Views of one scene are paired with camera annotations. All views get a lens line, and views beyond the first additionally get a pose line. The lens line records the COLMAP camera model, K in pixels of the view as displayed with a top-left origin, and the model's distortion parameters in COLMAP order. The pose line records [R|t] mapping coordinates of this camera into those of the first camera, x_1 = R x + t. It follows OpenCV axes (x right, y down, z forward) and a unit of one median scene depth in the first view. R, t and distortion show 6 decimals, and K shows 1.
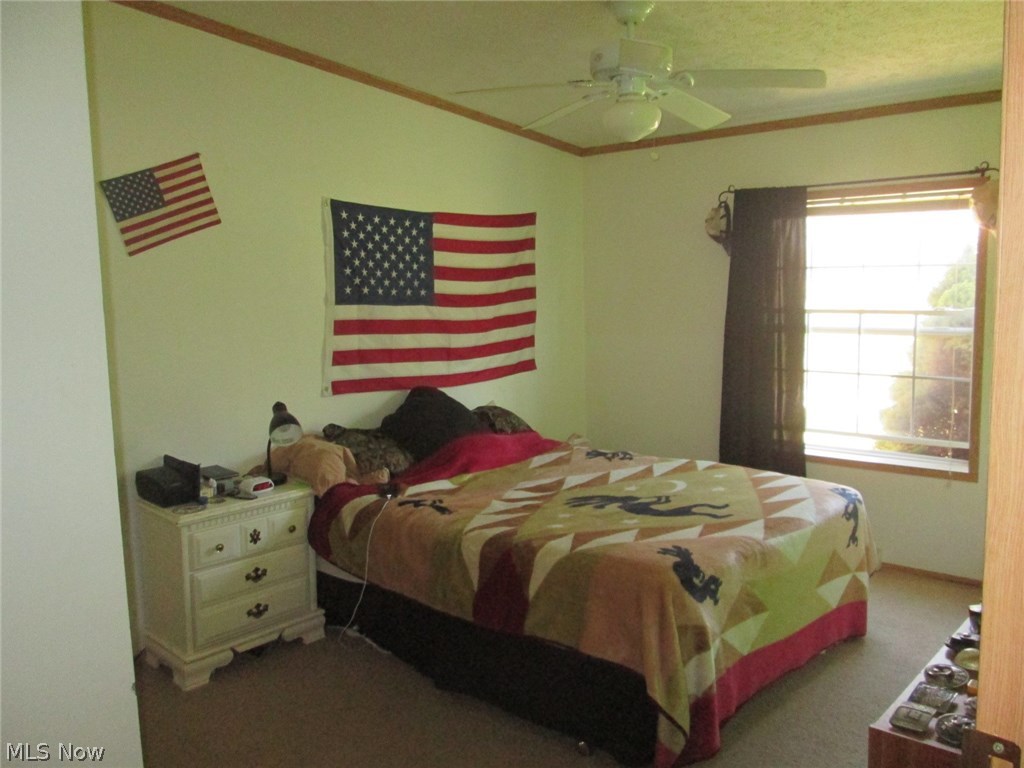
lens RADIAL K [[851.8, 0, 512.0], [0, 851.8, 384.0], [0, 0, 1]] dist [-0.001864, -0.001619]
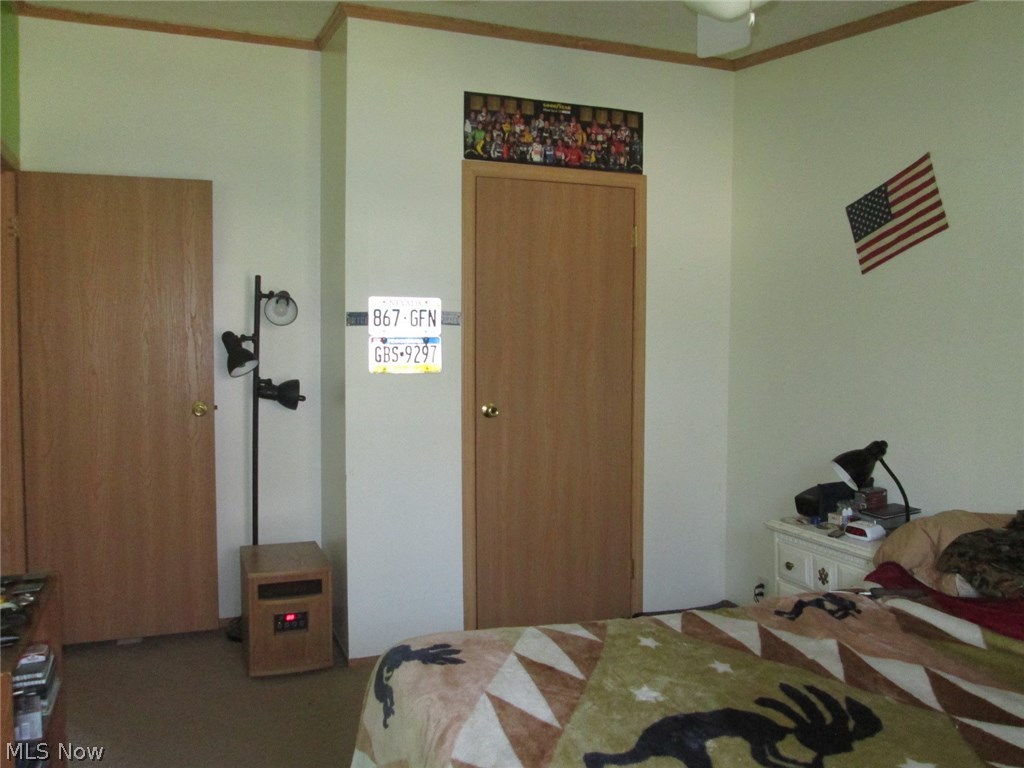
lens RADIAL K [[861.1, 0, 512.0], [0, 861.1, 384.0], [0, 0, 1]] dist [-0.095308, -0.003045]
pose [[-0.446966, 0.070933, -0.891734, 0.641429], [-0.100814, 0.986506, 0.129003, -0.107118], [0.888852, 0.147559, -0.433784, 1.070762]]
